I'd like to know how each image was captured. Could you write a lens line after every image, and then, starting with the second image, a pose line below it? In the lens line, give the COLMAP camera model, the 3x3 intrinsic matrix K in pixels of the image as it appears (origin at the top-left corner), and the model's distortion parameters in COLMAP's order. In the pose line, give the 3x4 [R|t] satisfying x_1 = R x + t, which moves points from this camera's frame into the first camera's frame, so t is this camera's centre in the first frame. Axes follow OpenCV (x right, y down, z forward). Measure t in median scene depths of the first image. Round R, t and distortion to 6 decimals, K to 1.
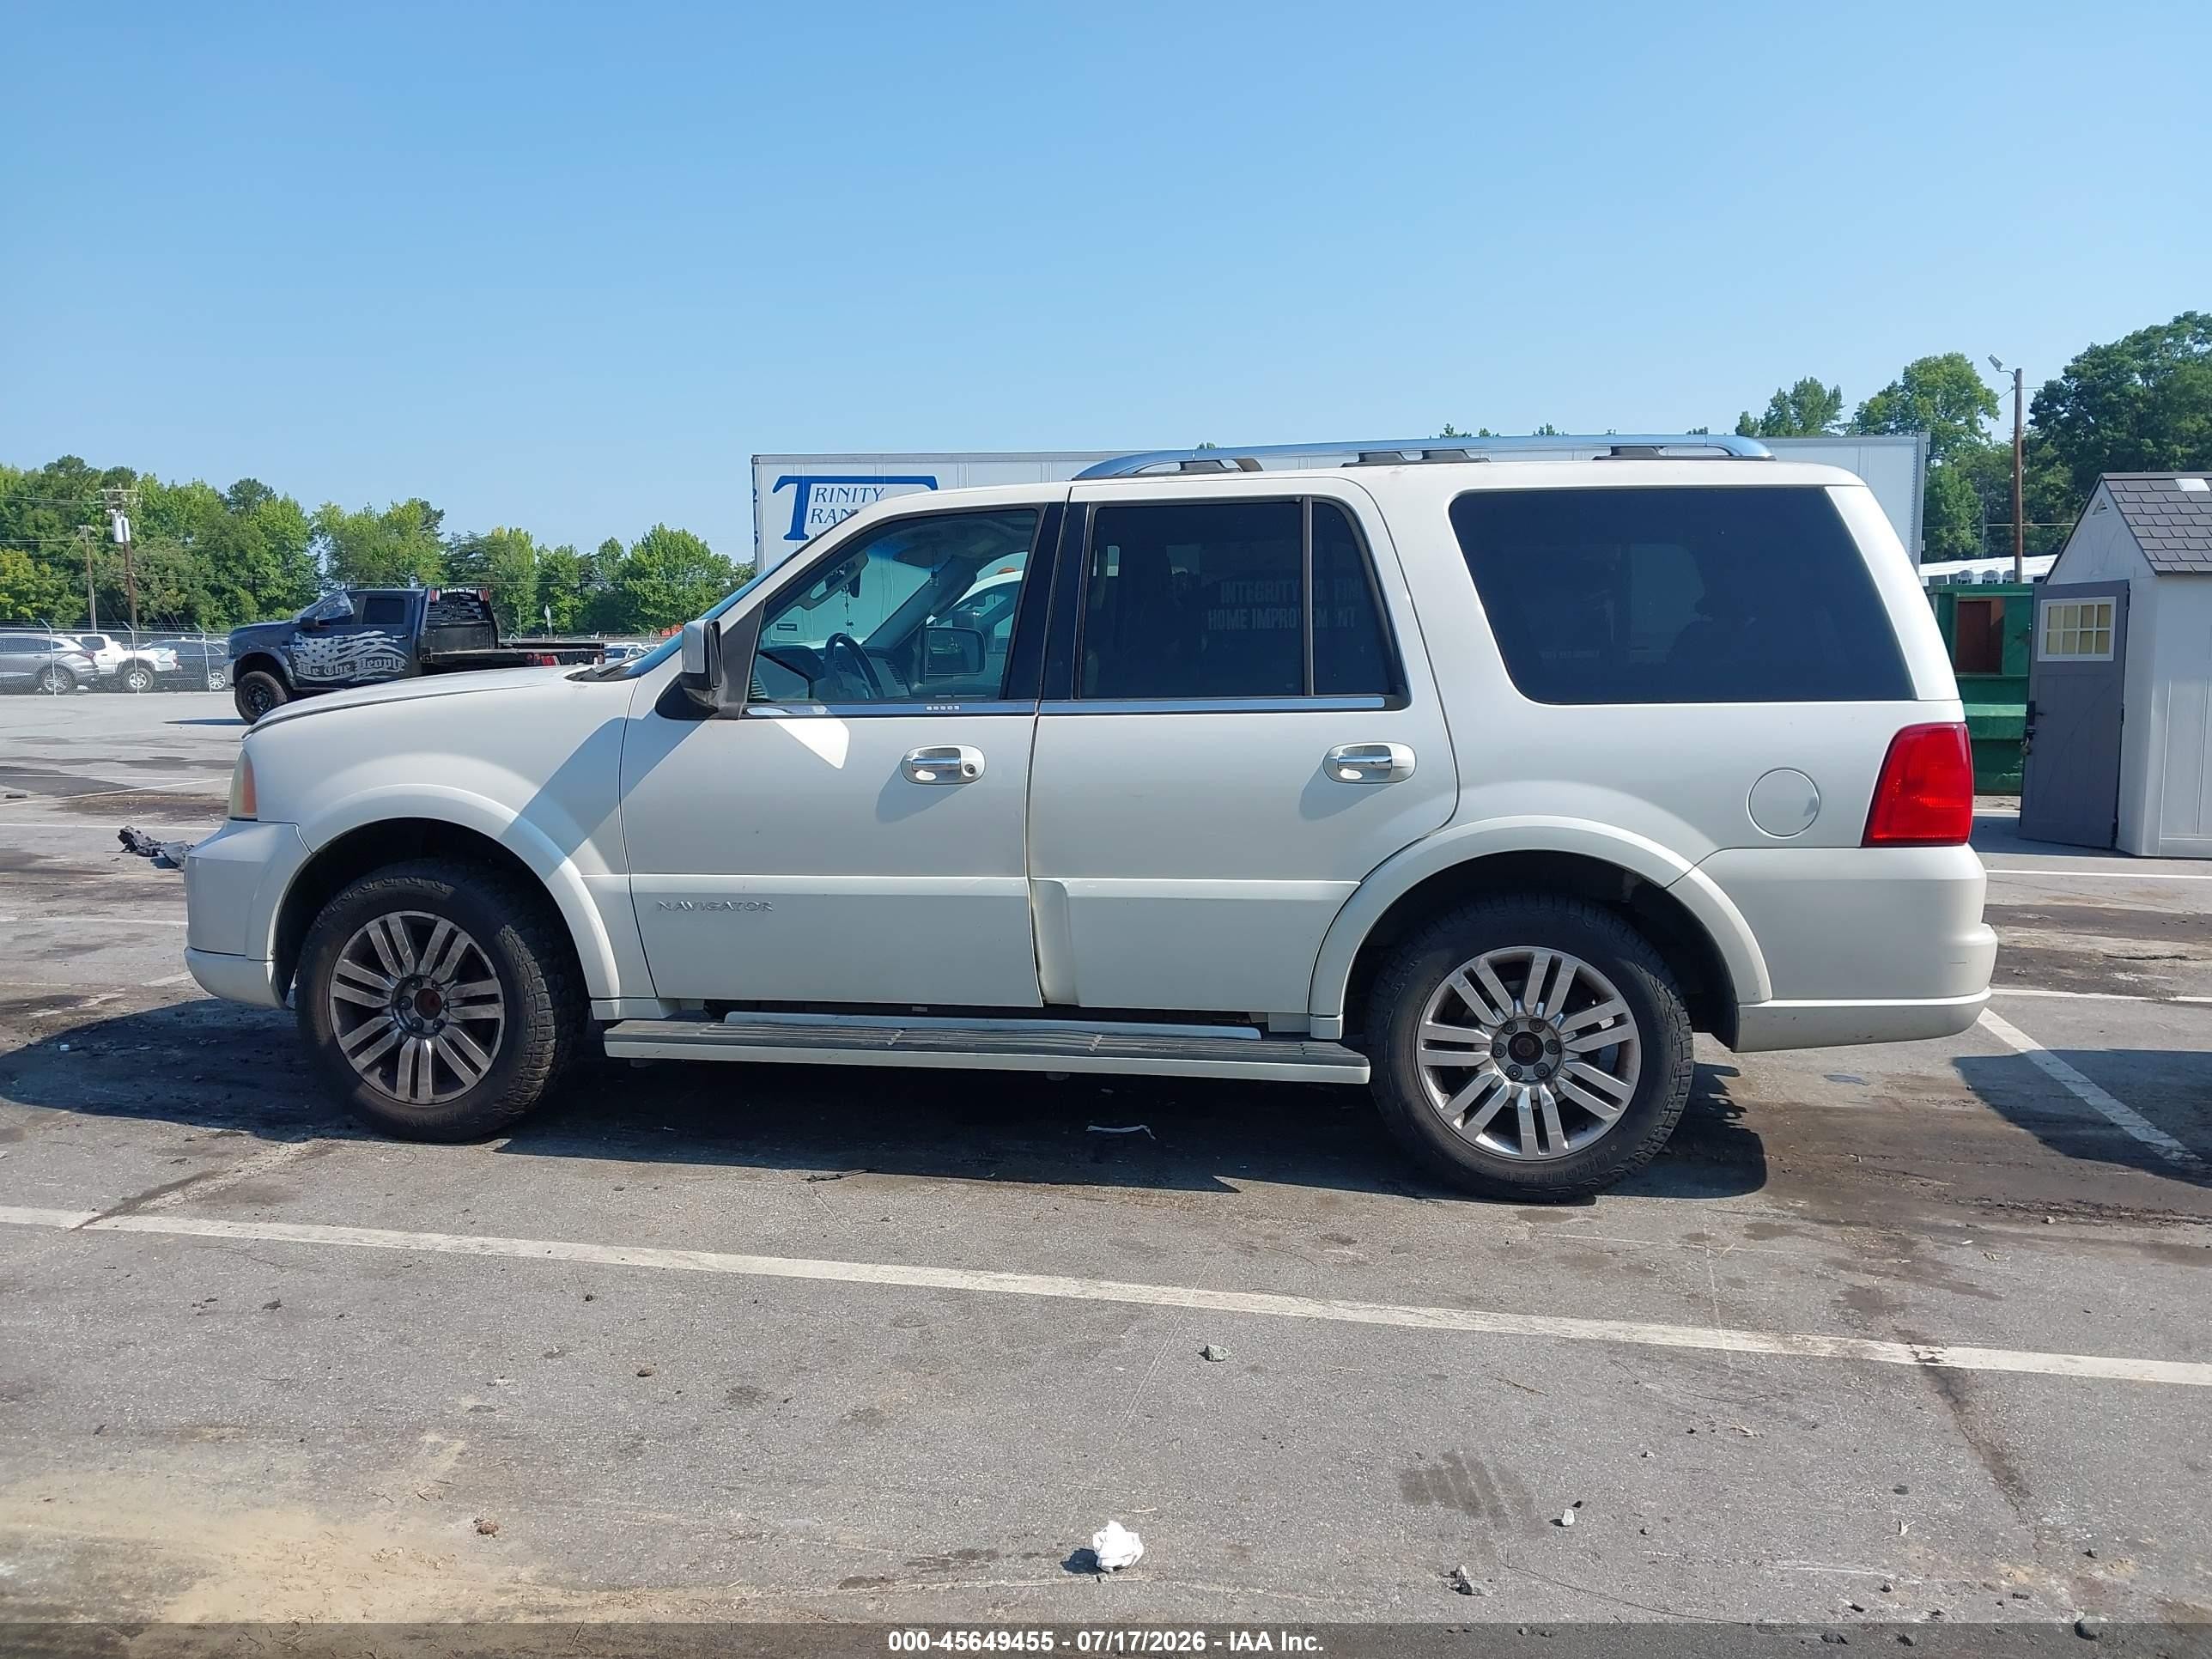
lens RADIAL K [[1760.2, 0, 1092.5], [0, 1760.2, 816.7], [0, 0, 1]] dist [0.049412, -0.085219]
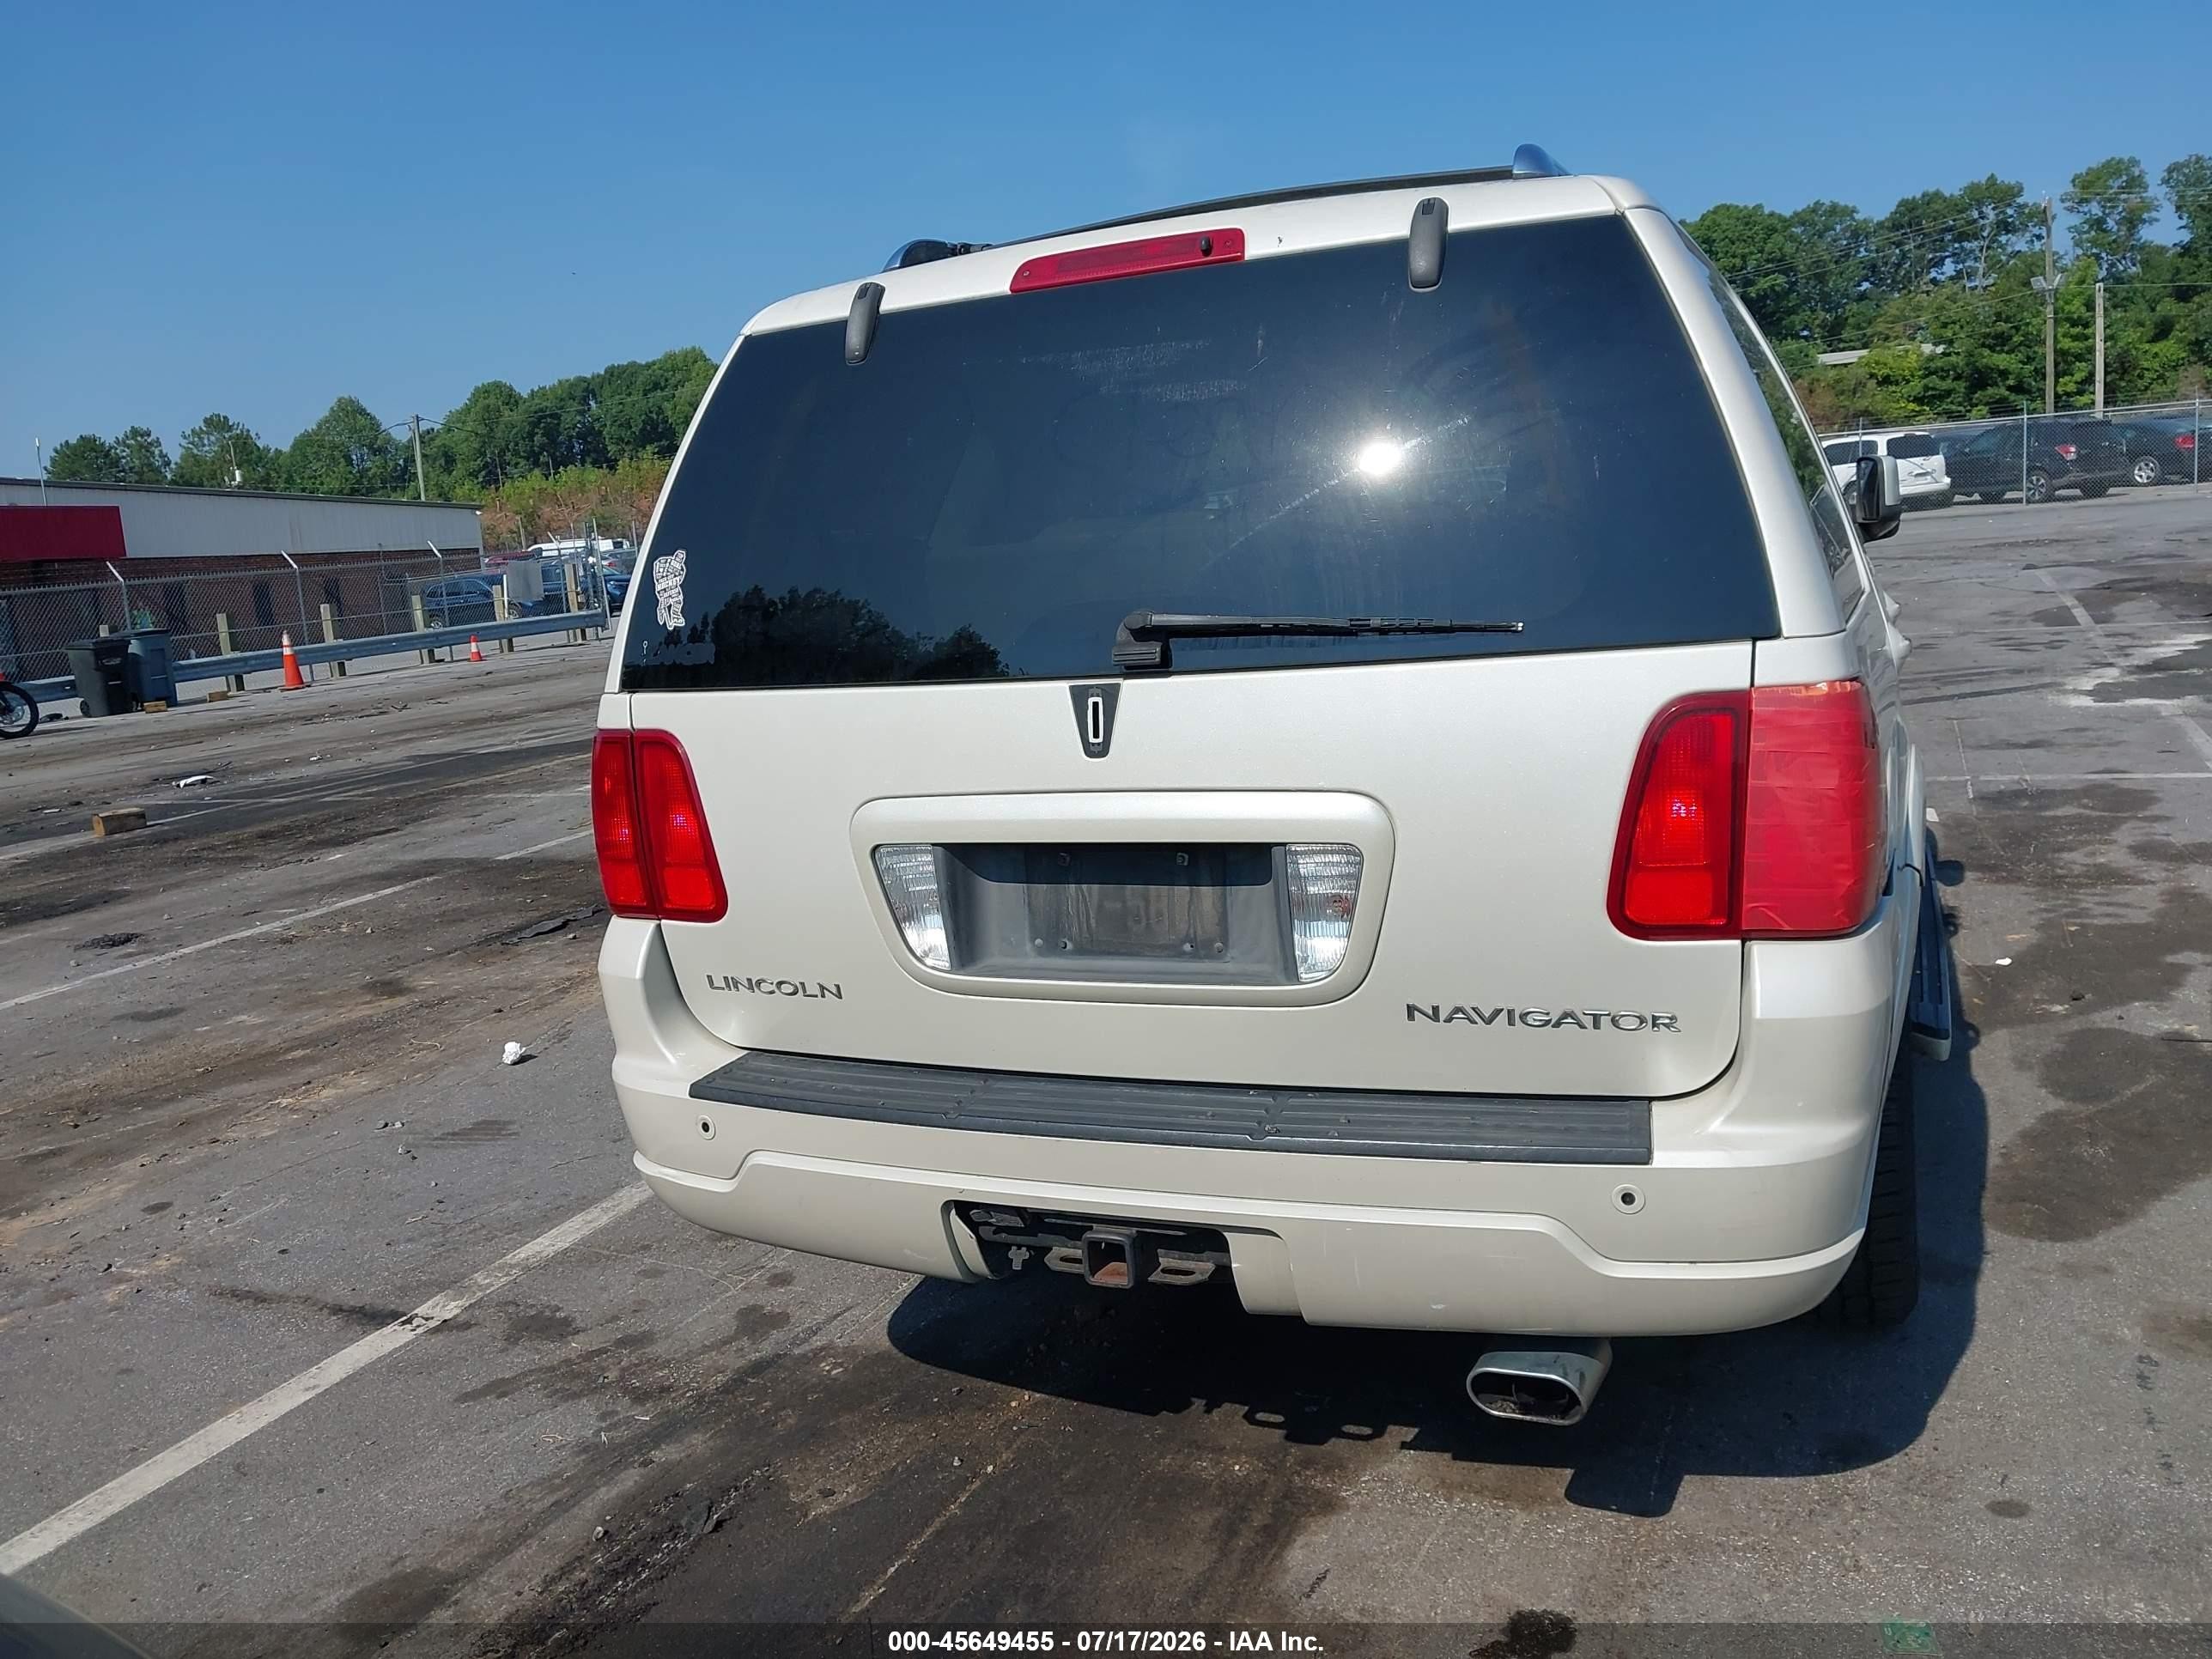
lens RADIAL K [[1760.2, 0, 1092.5], [0, 1760.2, 816.7], [0, 0, 1]] dist [0.049412, -0.085219]
pose [[-0.244152, 0.194208, -0.950091, 1.009614], [-0.005349, 0.979456, 0.201585, -0.144909], [0.969722, 0.054299, -0.238098, 1.260378]]
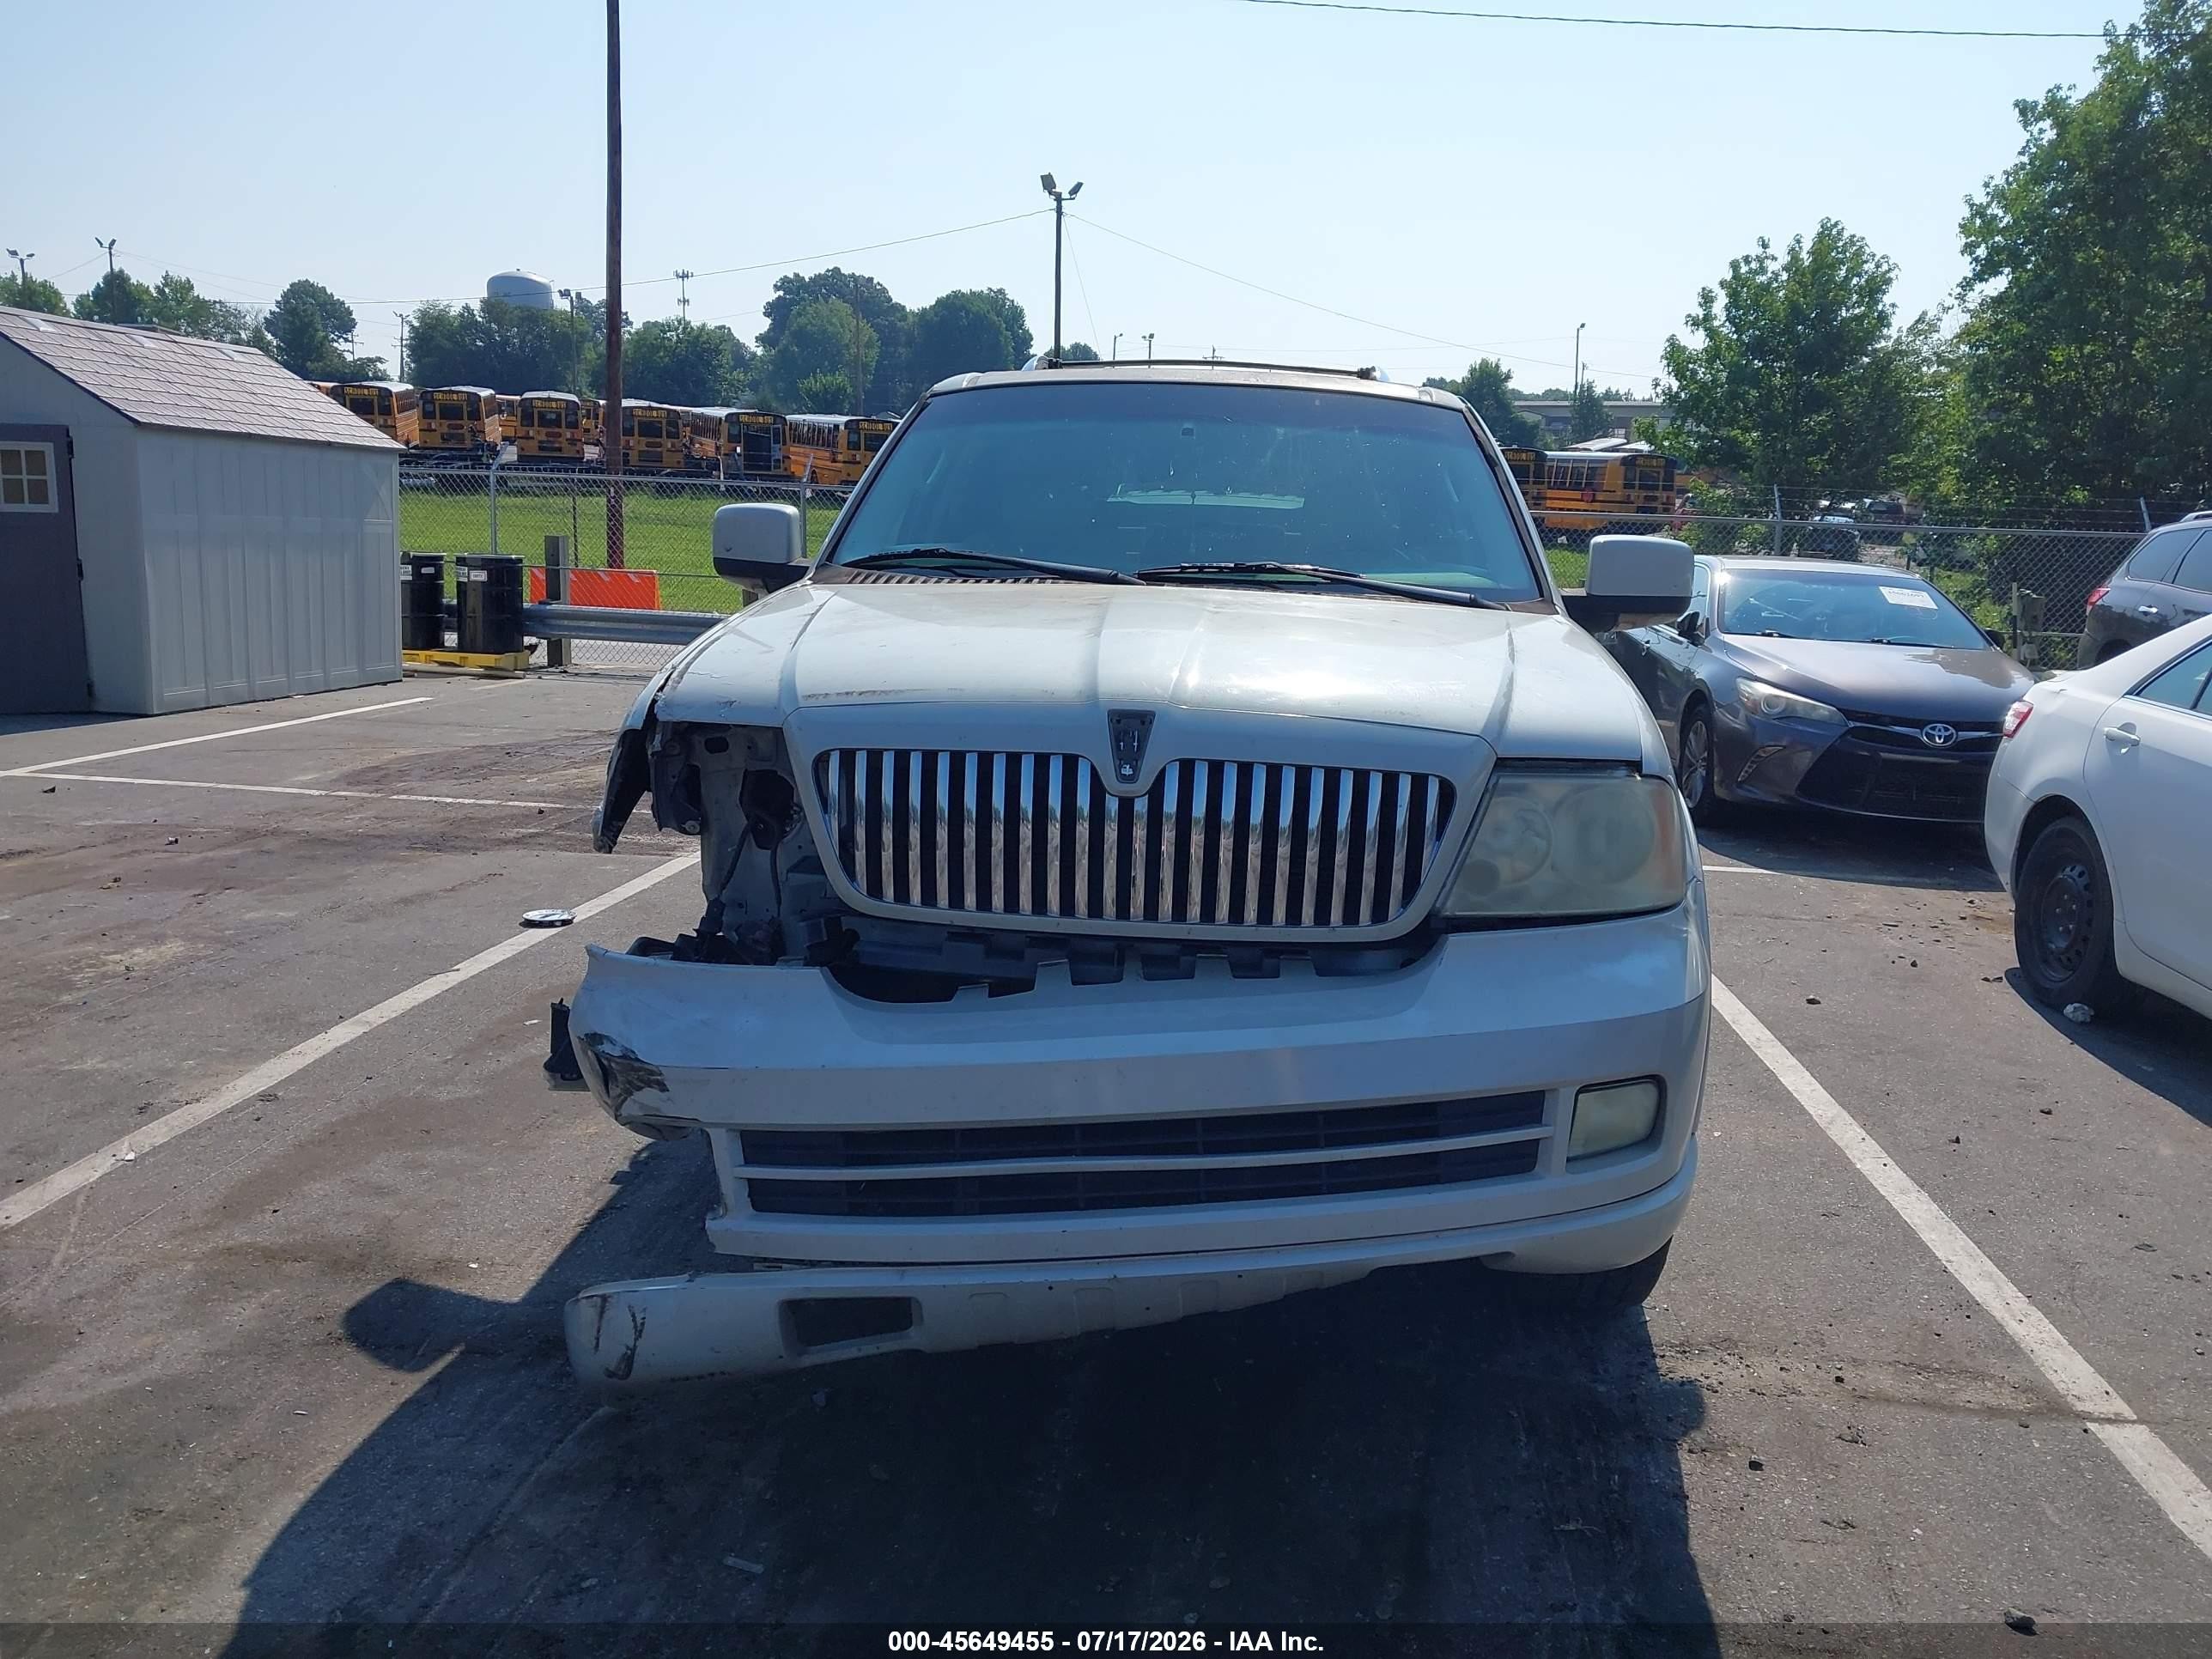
lens RADIAL K [[1760.2, 0, 1092.5], [0, 1760.2, 816.7], [0, 0, 1]] dist [0.049412, -0.085219]
pose [[-0.100568, -0.164623, 0.981216, -1.129459], [0.061187, 0.983326, 0.171249, -0.145174], [-0.993047, 0.077260, -0.088819, 1.399335]]
